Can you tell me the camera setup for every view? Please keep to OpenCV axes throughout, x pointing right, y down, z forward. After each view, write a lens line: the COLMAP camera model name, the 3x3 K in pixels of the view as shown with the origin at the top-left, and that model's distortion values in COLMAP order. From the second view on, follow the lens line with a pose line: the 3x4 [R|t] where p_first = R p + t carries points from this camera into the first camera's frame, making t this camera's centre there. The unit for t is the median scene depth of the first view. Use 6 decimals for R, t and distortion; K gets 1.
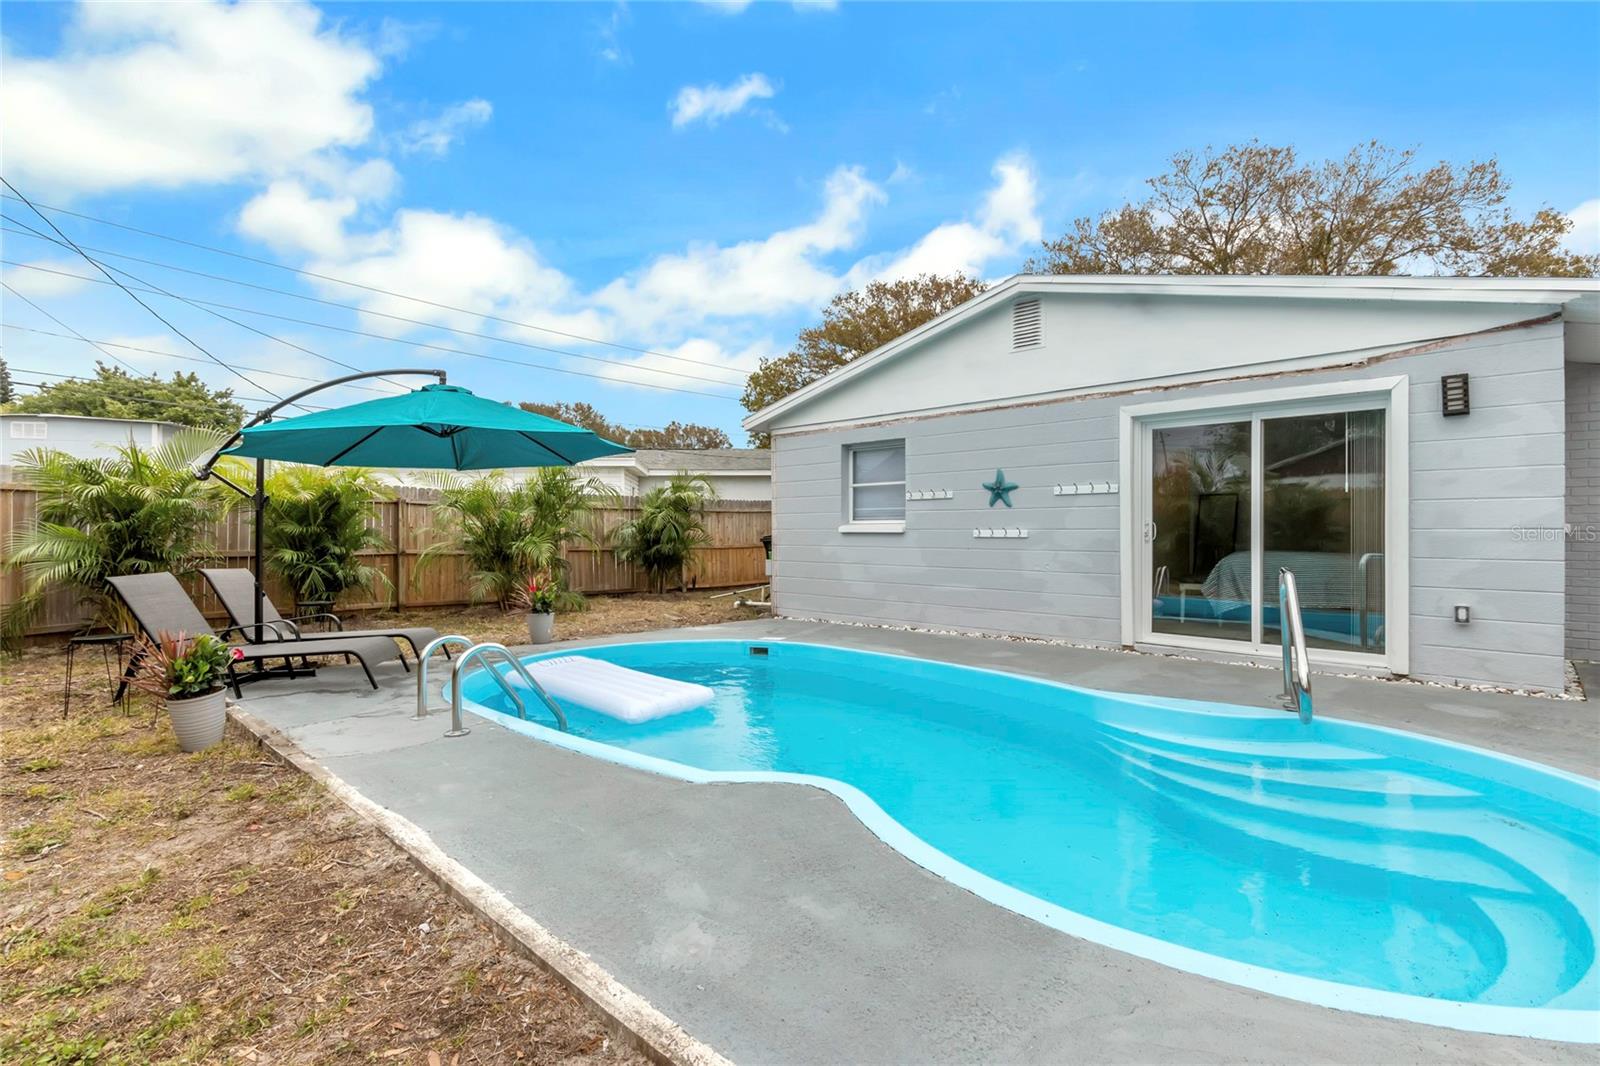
lens RADIAL K [[762.3, 0, 792.6], [0, 762.3, 532.1], [0, 0, 1]] dist [0.008591, -0.000181]
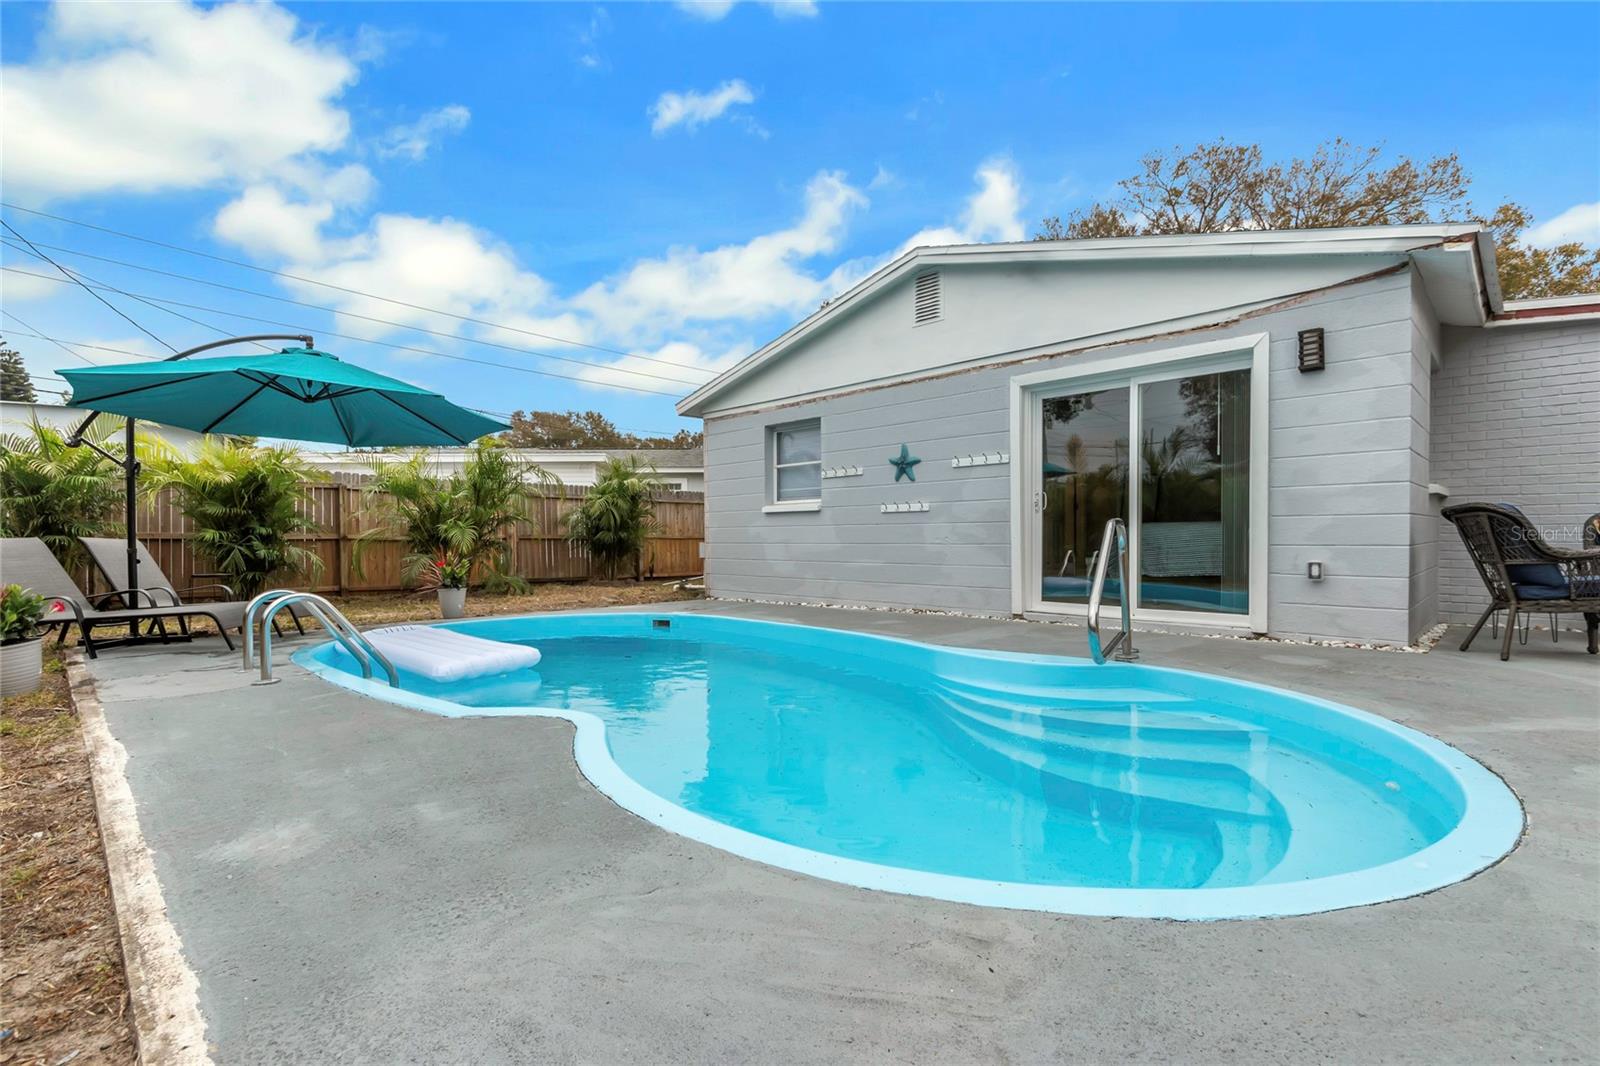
lens RADIAL K [[734.7, 0, 800.5], [0, 734.7, 556.5], [0, 0, 1]] dist [0.004015, 0.001435]
pose [[0.999940, -0.005872, -0.009249, 0.109399], [0.006082, 0.999719, 0.022907, 0.032700], [0.009112, -0.022962, 0.999695, 0.017551]]
